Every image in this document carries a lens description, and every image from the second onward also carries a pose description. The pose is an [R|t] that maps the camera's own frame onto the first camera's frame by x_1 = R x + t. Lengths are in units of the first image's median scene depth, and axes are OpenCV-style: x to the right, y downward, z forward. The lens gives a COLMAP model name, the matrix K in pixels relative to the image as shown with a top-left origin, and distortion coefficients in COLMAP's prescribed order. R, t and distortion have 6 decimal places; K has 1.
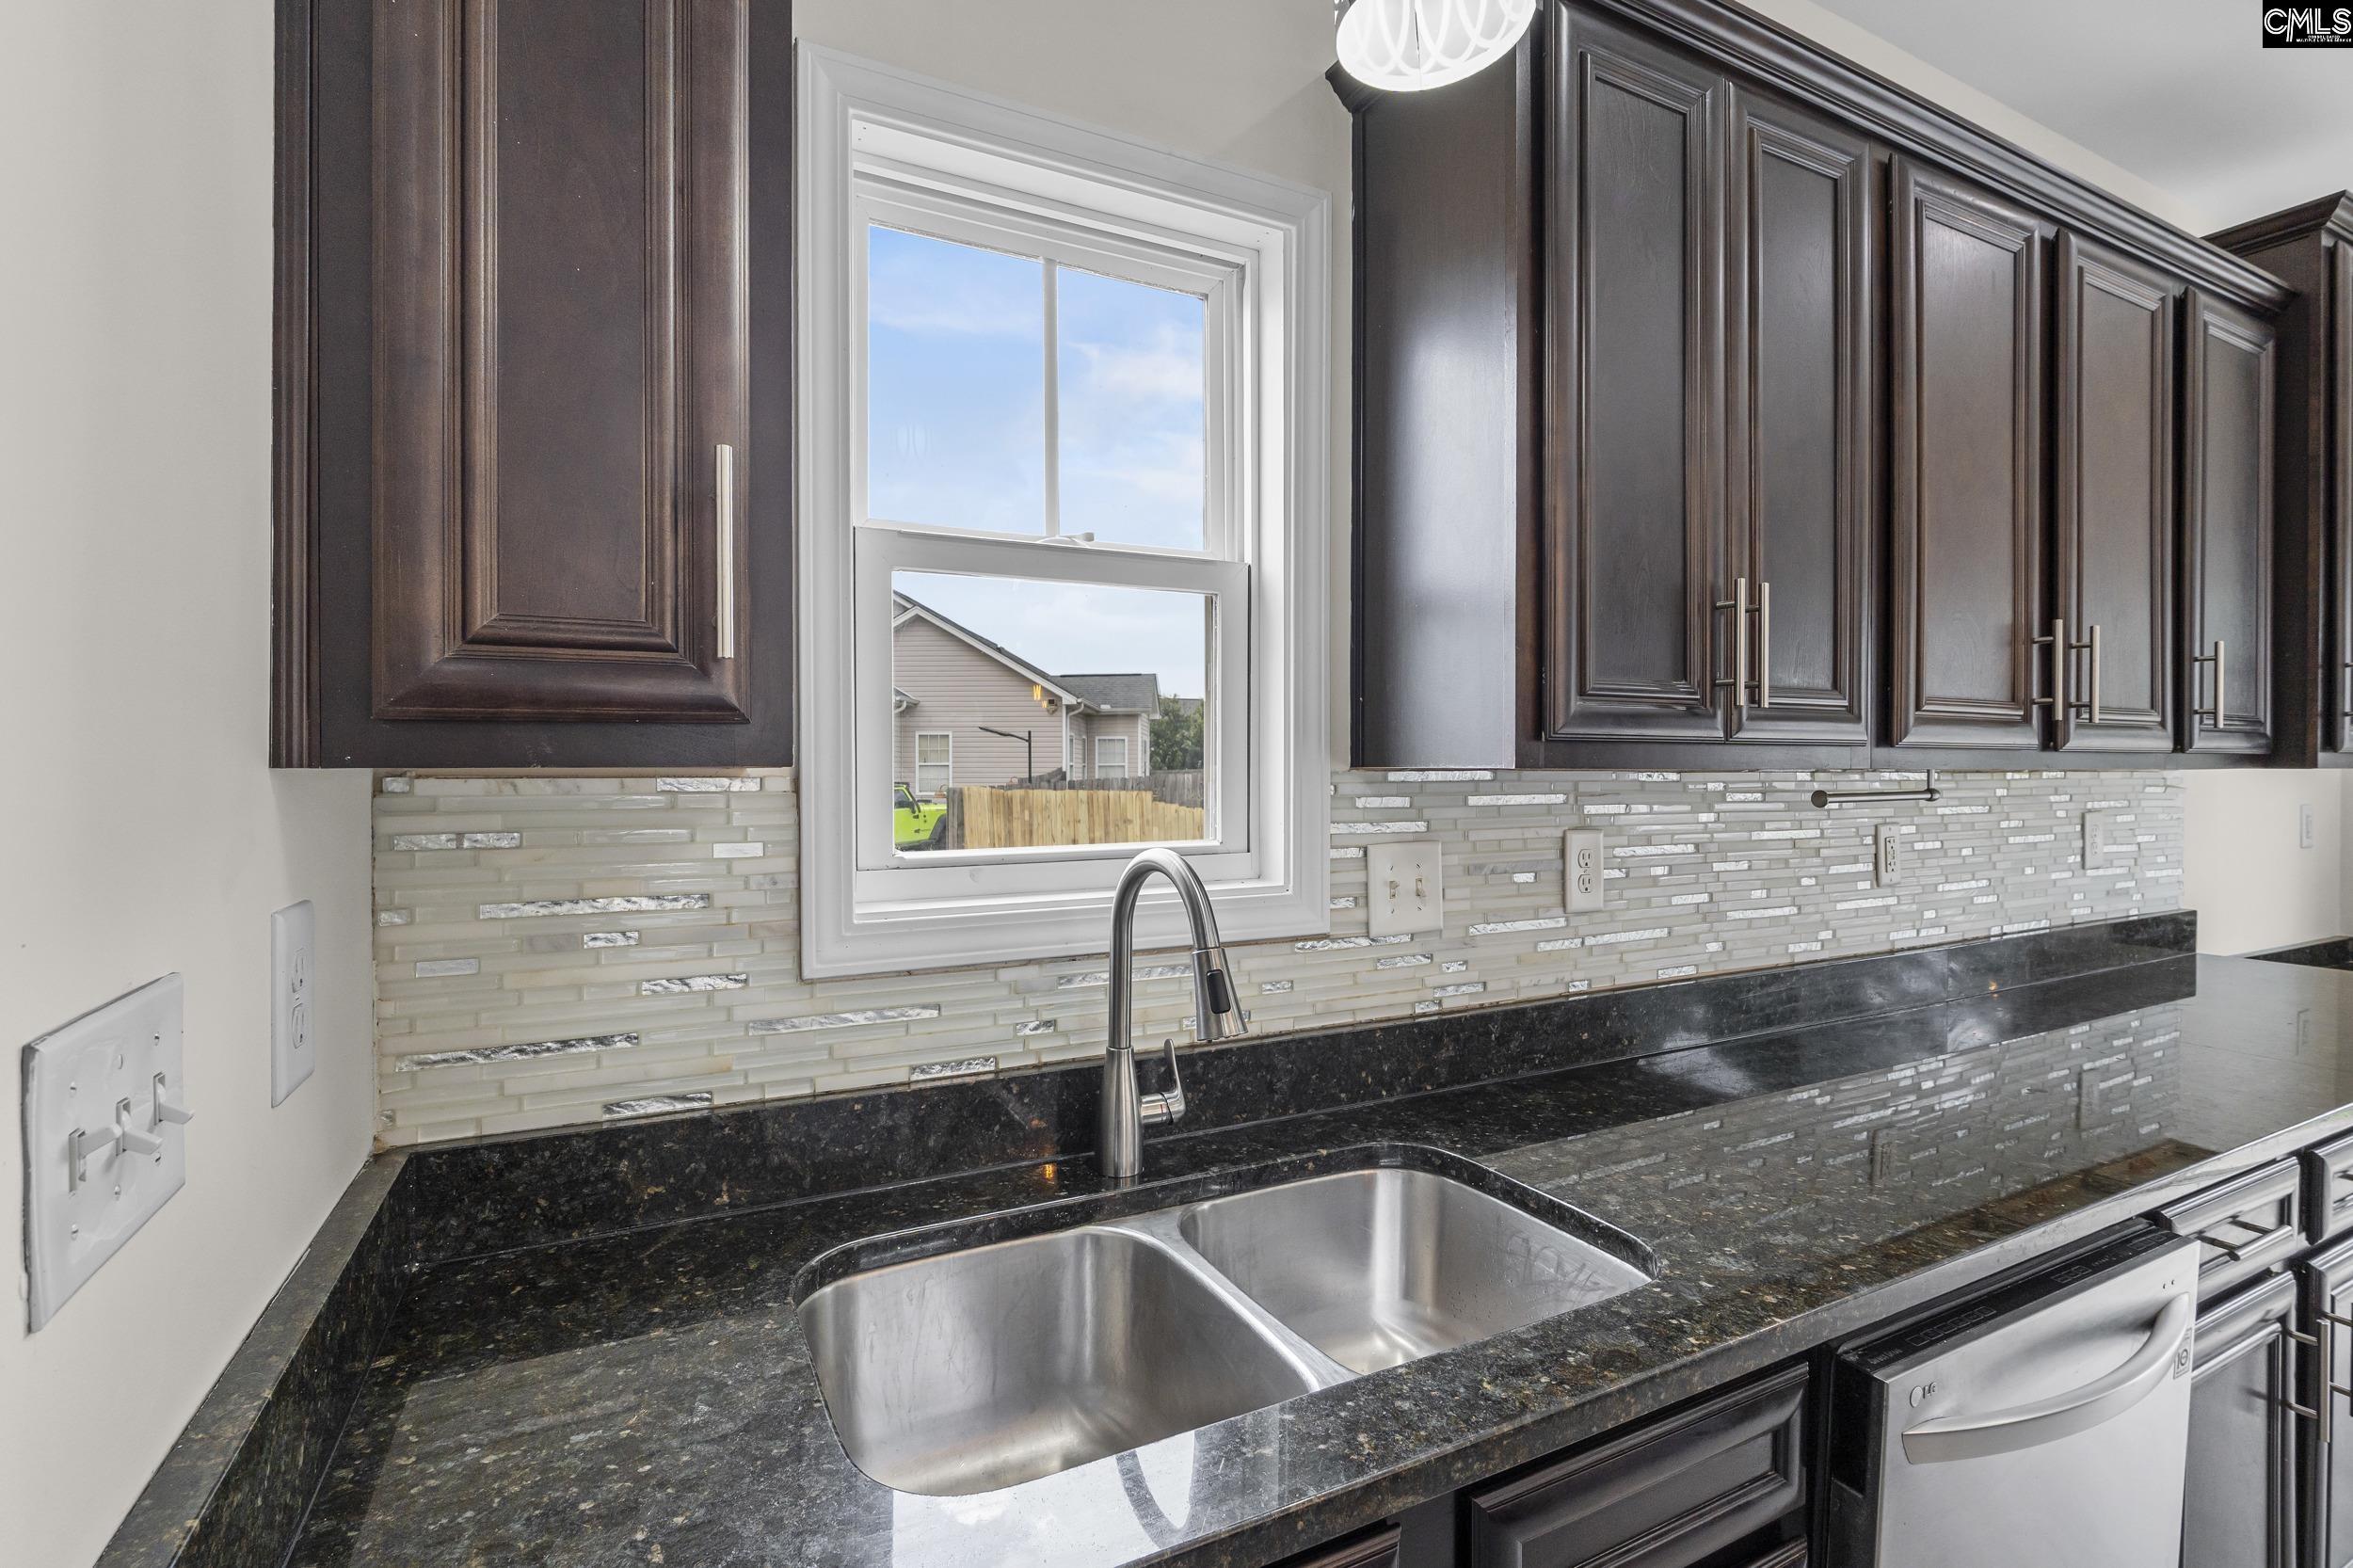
lens RADIAL K [[1081.5, 0, 1174.3], [0, 1081.5, 776.5], [0, 0, 1]] dist [-0.000590, -0.003459]
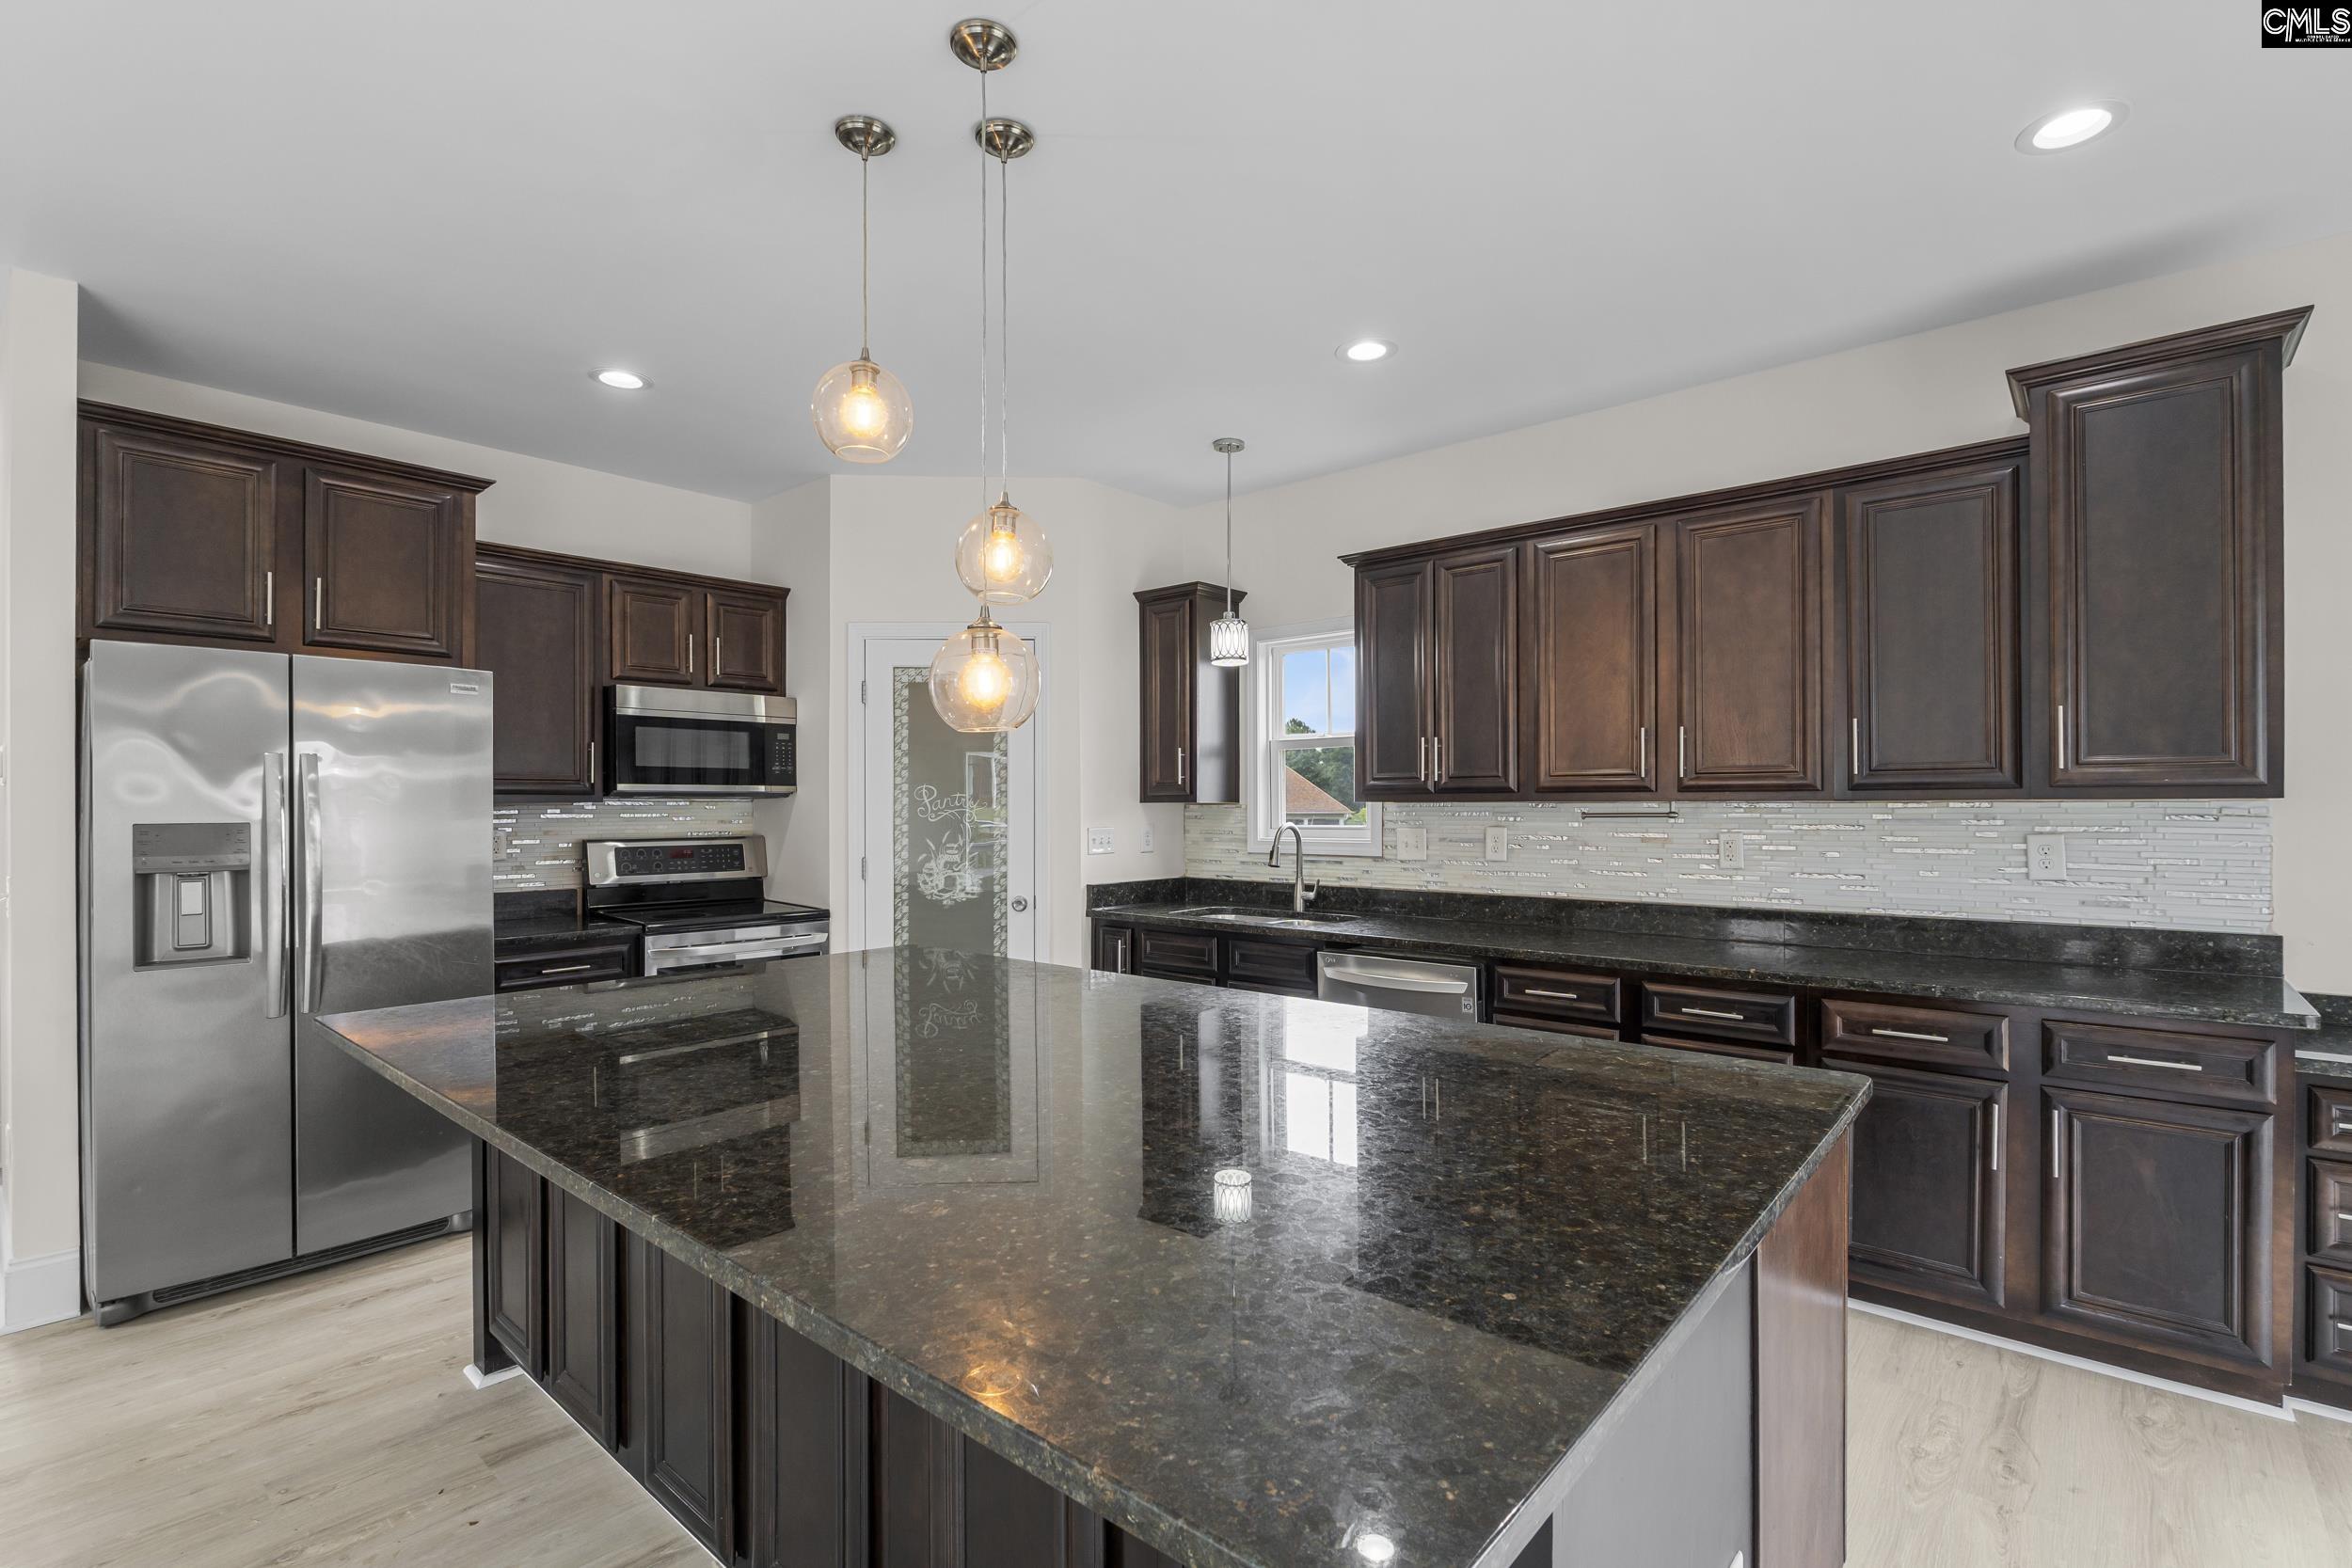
lens RADIAL K [[1080.9, 0, 1173.1], [0, 1080.9, 798.5], [0, 0, 1]] dist [-0.000590, -0.003459]
pose [[0.372619, -0.006066, -0.927965, 3.181165], [-0.002710, 0.999967, -0.007624, 0.006513], [0.927980, 0.005355, 0.372590, -0.780251]]
